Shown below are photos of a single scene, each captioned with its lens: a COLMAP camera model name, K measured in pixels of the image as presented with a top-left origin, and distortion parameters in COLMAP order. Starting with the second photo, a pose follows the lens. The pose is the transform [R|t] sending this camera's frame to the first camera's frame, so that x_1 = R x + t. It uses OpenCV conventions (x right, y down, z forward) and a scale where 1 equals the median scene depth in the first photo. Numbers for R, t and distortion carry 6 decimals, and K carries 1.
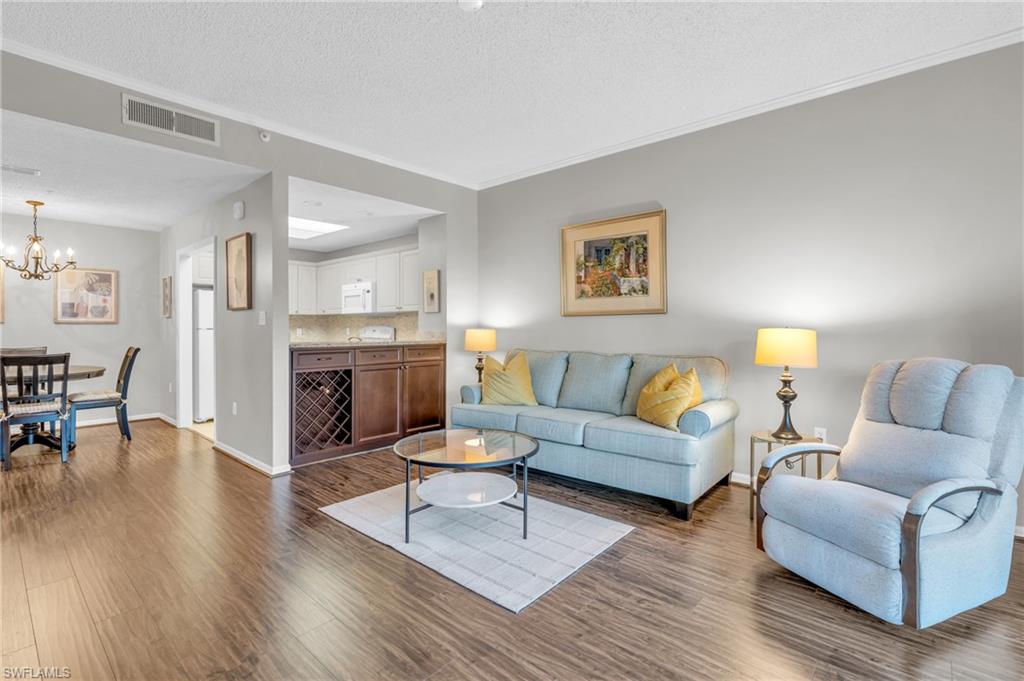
lens RADIAL K [[462.8, 0, 505.9], [0, 462.8, 331.8], [0, 0, 1]] dist [-0.004977, 0.001603]
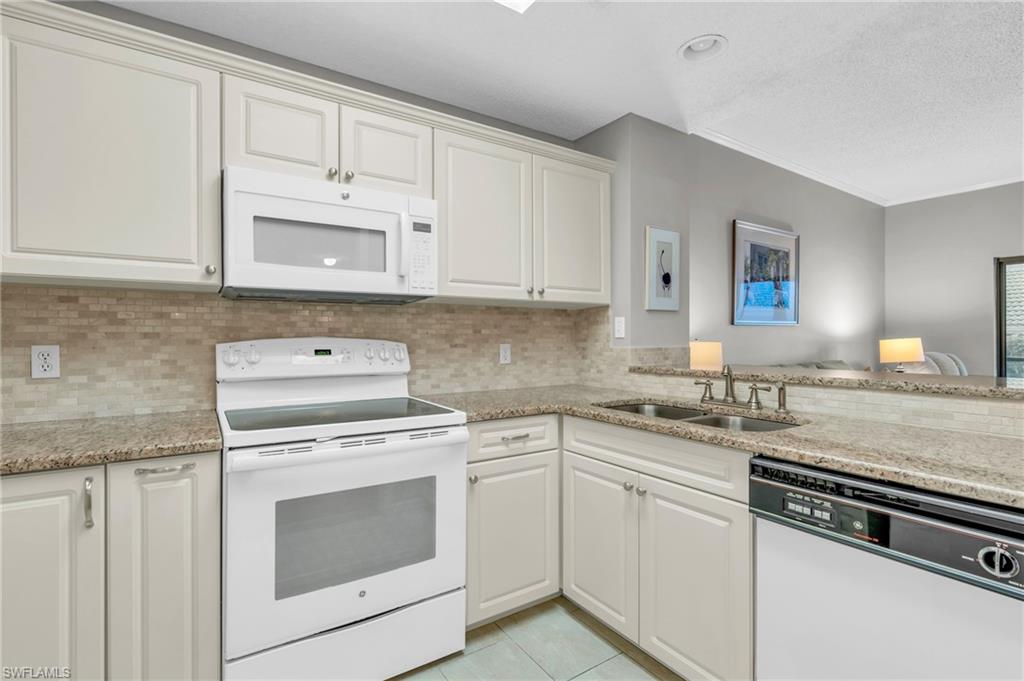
lens RADIAL K [[462.8, 0, 503.6], [0, 462.8, 339.7], [0, 0, 1]] dist [-0.004977, 0.001603]
pose [[0.256643, -0.003864, 0.966499, -0.845756], [0.013754, 0.999905, 0.000346, -0.015900], [-0.966408, 0.013204, 0.256672, 1.281956]]
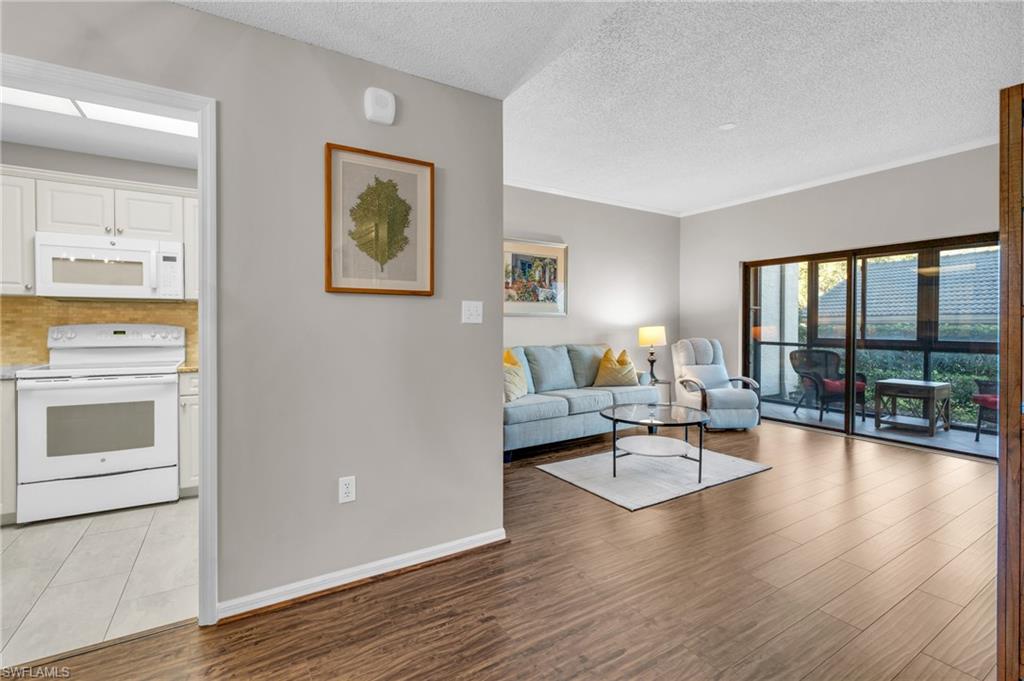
lens RADIAL K [[462.8, 0, 489.0], [0, 462.8, 331.7], [0, 0, 1]] dist [-0.004977, 0.001603]
pose [[0.301453, -0.011569, 0.953411, -1.000732], [0.008734, 0.999918, 0.009372, -0.008869], [-0.953441, 0.005502, 0.301529, 0.731262]]
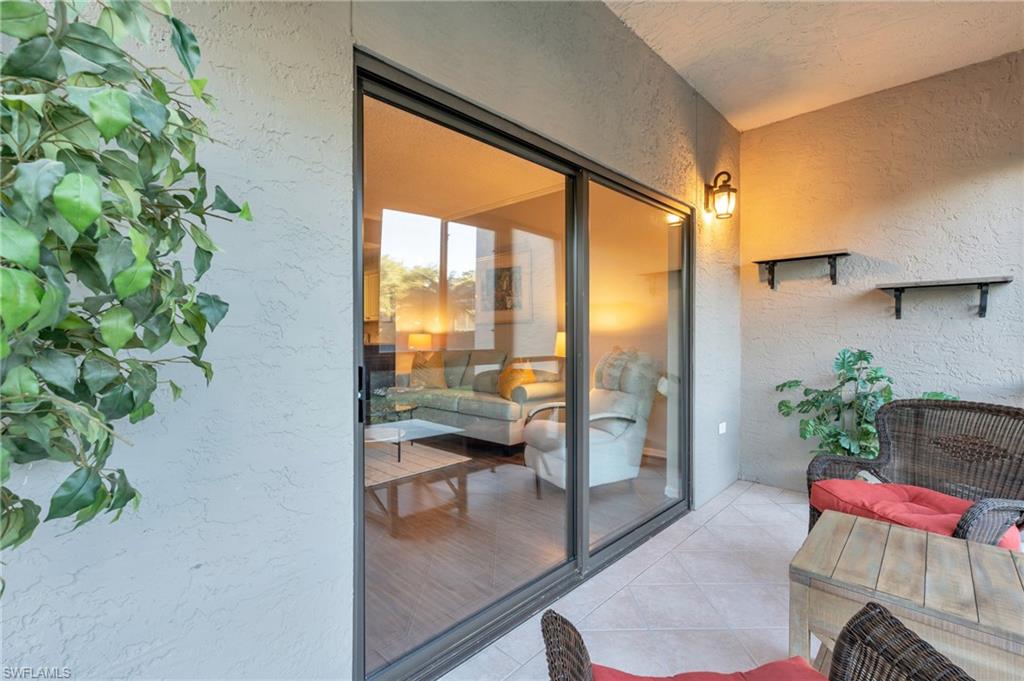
lens RADIAL K [[449.7, 0, 505.9], [0, 449.7, 338.1], [0, 0, 1]] dist [-0.001152, 0.000031]
pose [[0.998794, 0.005010, -0.048840, 0.306055], [-0.005278, 0.999972, -0.005375, 0.013705], [0.048812, 0.005626, 0.998792, -0.342531]]
